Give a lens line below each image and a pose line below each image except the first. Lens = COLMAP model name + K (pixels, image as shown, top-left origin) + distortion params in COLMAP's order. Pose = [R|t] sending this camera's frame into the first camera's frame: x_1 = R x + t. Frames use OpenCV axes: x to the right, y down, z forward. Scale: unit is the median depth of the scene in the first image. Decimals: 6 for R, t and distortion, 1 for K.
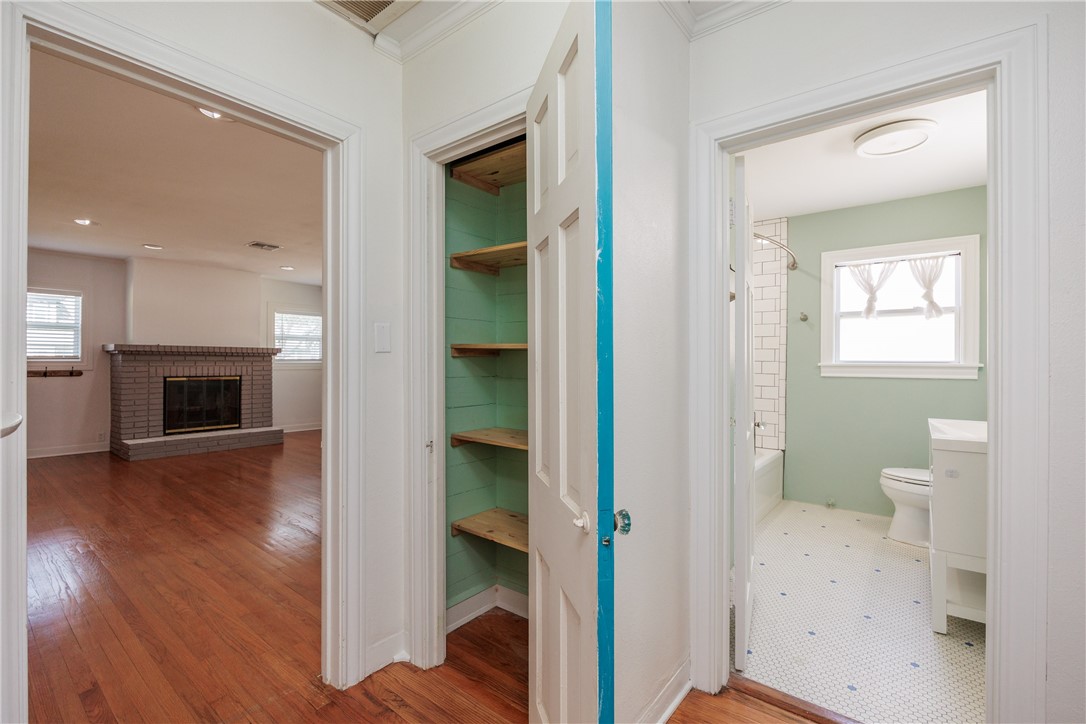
lens RADIAL K [[480.8, 0, 544.0], [0, 480.8, 359.9], [0, 0, 1]] dist [-0.006833, -0.002497]
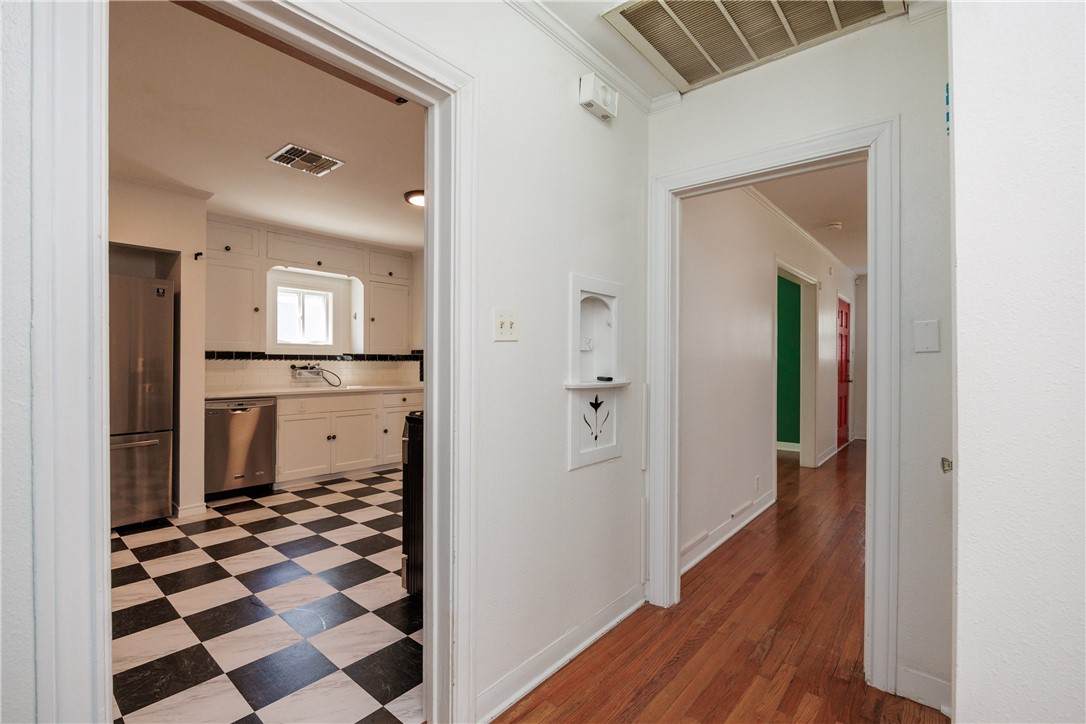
lens RADIAL K [[480.8, 0, 545.6], [0, 480.8, 365.2], [0, 0, 1]] dist [-0.006833, -0.002497]
pose [[-0.039670, 0.005066, -0.999200, 0.172187], [-0.002393, 0.999984, 0.005165, 0.001460], [0.999210, 0.002596, -0.039658, 0.097364]]
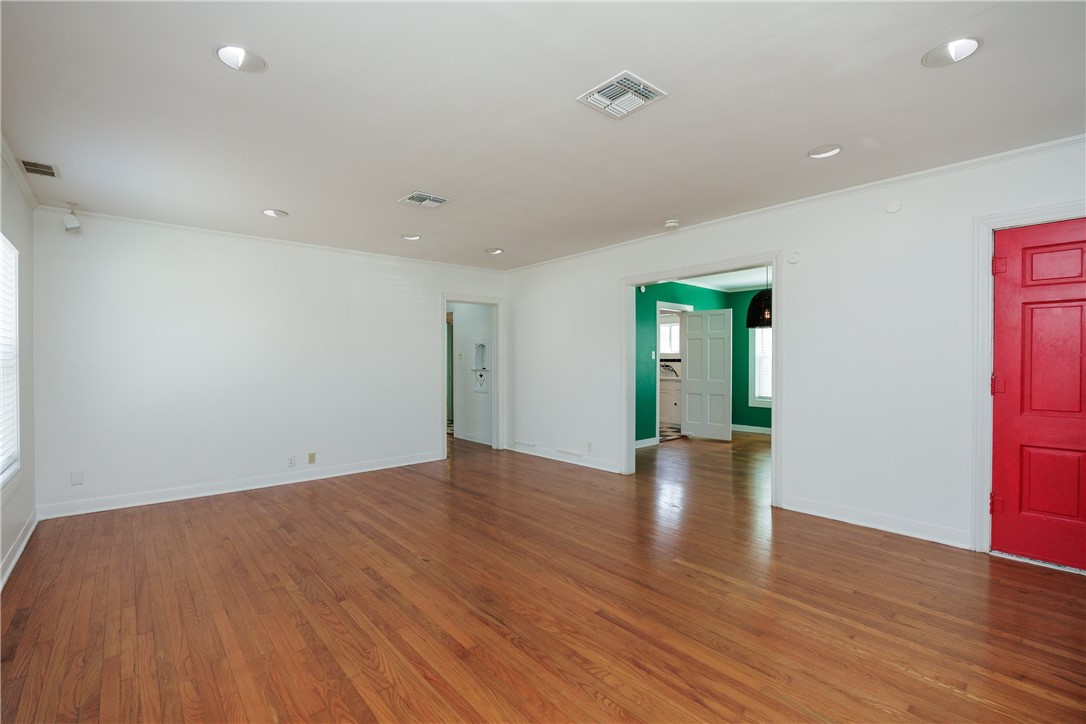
lens RADIAL K [[480.8, 0, 537.3], [0, 480.8, 355.0], [0, 0, 1]] dist [-0.006833, -0.002497]
pose [[-0.981000, 0.001082, 0.194007, -0.515898], [-0.000926, 0.999947, -0.010258, -0.008618], [-0.194008, -0.010243, -0.980946, 1.241295]]
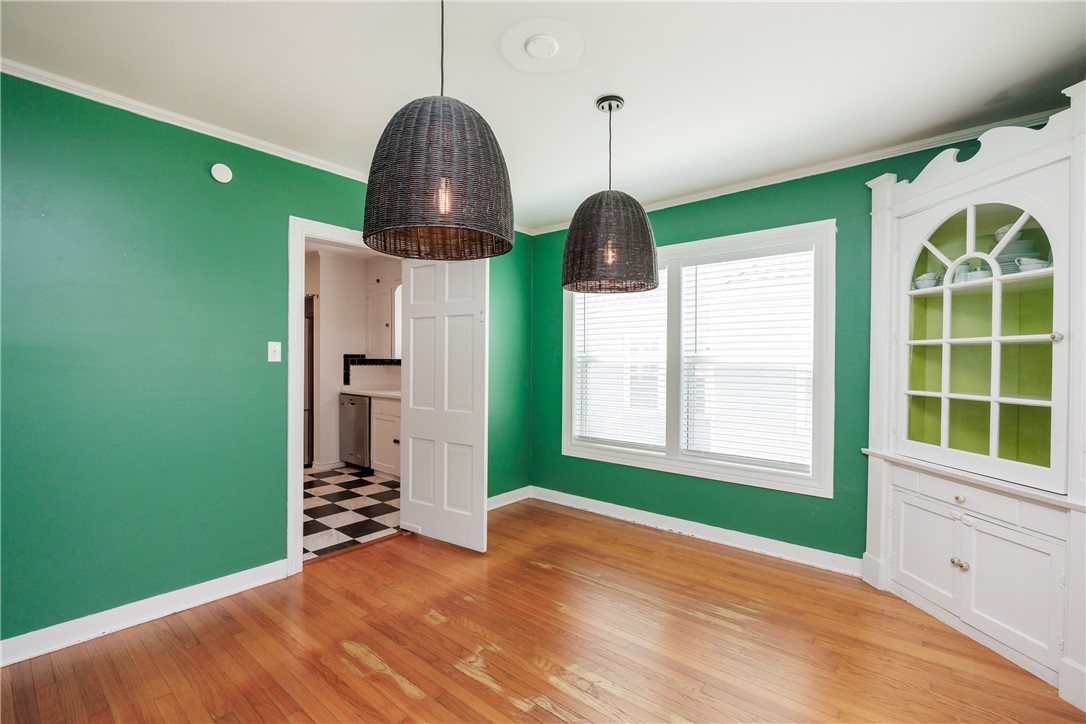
lens RADIAL K [[486.8, 0, 544.6], [0, 486.8, 360.1], [0, 0, 1]] dist [-0.009865, -0.000799]
pose [[-0.999266, -0.007335, 0.037607, -0.831811], [-0.007247, 0.999971, 0.002481, -0.016173], [-0.037624, 0.002207, -0.999290, 0.509002]]
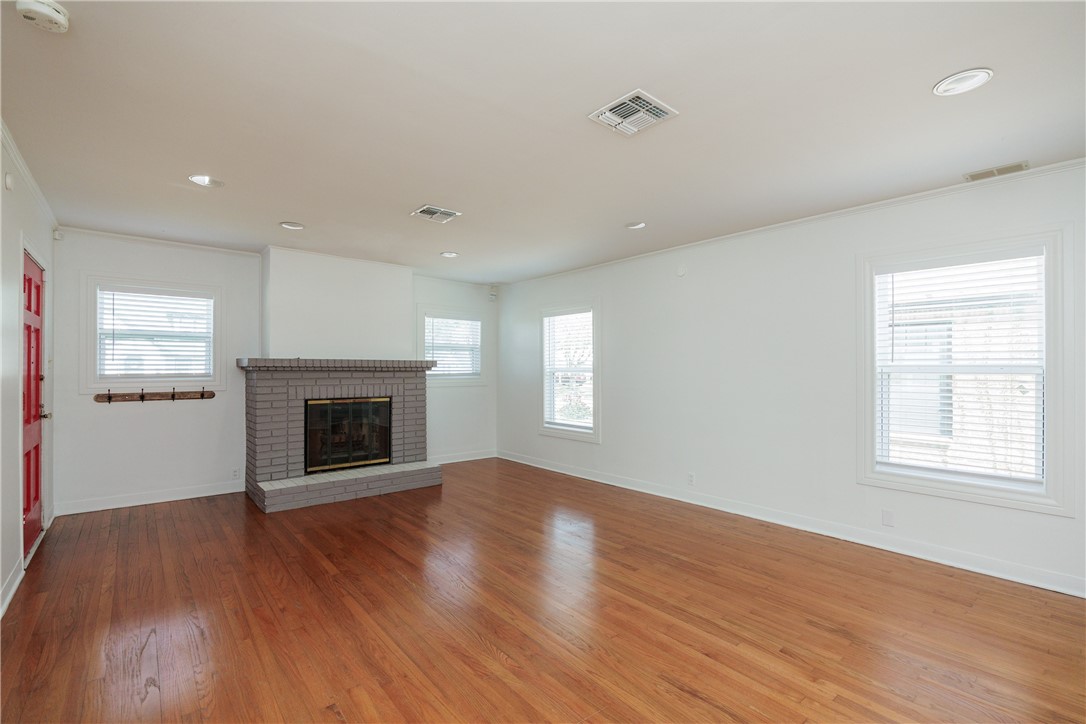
lens RADIAL K [[480.8, 0, 545.1], [0, 480.8, 366.7], [0, 0, 1]] dist [-0.006833, -0.002497]
pose [[0.980199, -0.003298, -0.197989, -0.255762], [0.003312, 0.999994, -0.000261, -0.016480], [0.197989, -0.000400, 0.980204, 0.310818]]
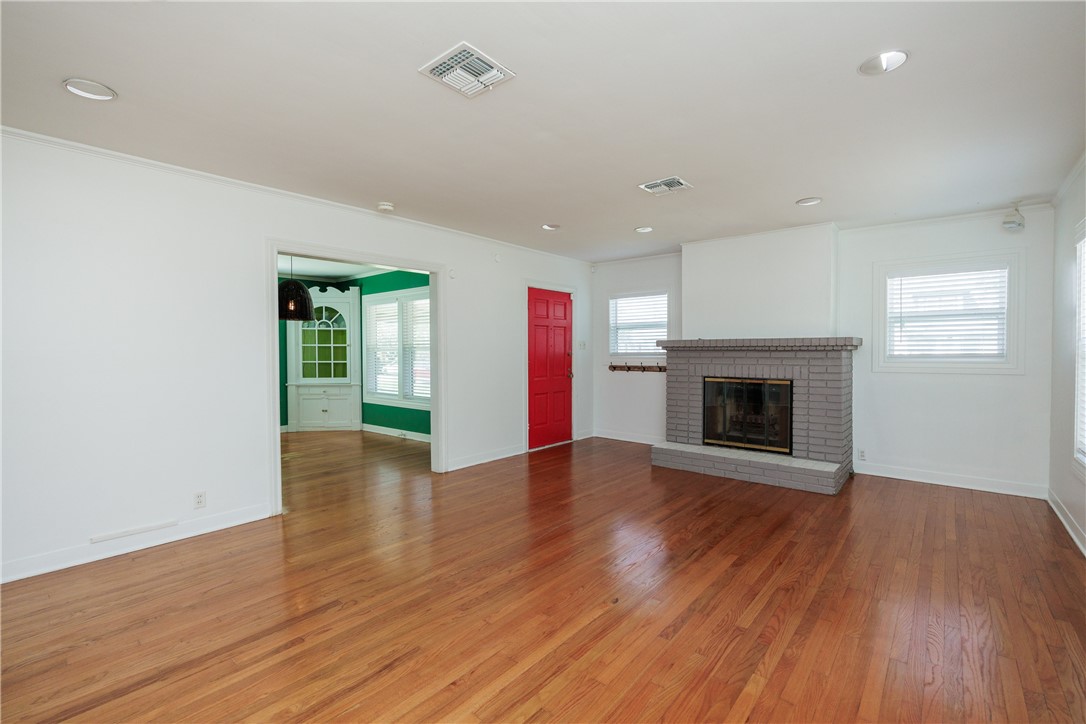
lens RADIAL K [[480.8, 0, 540.4], [0, 480.8, 365.5], [0, 0, 1]] dist [-0.006833, -0.002497]
pose [[-0.041250, 0.028168, -0.998752, 0.077105], [0.008315, 0.999578, 0.027848, -0.010488], [0.999114, -0.007156, -0.041467, 0.742637]]
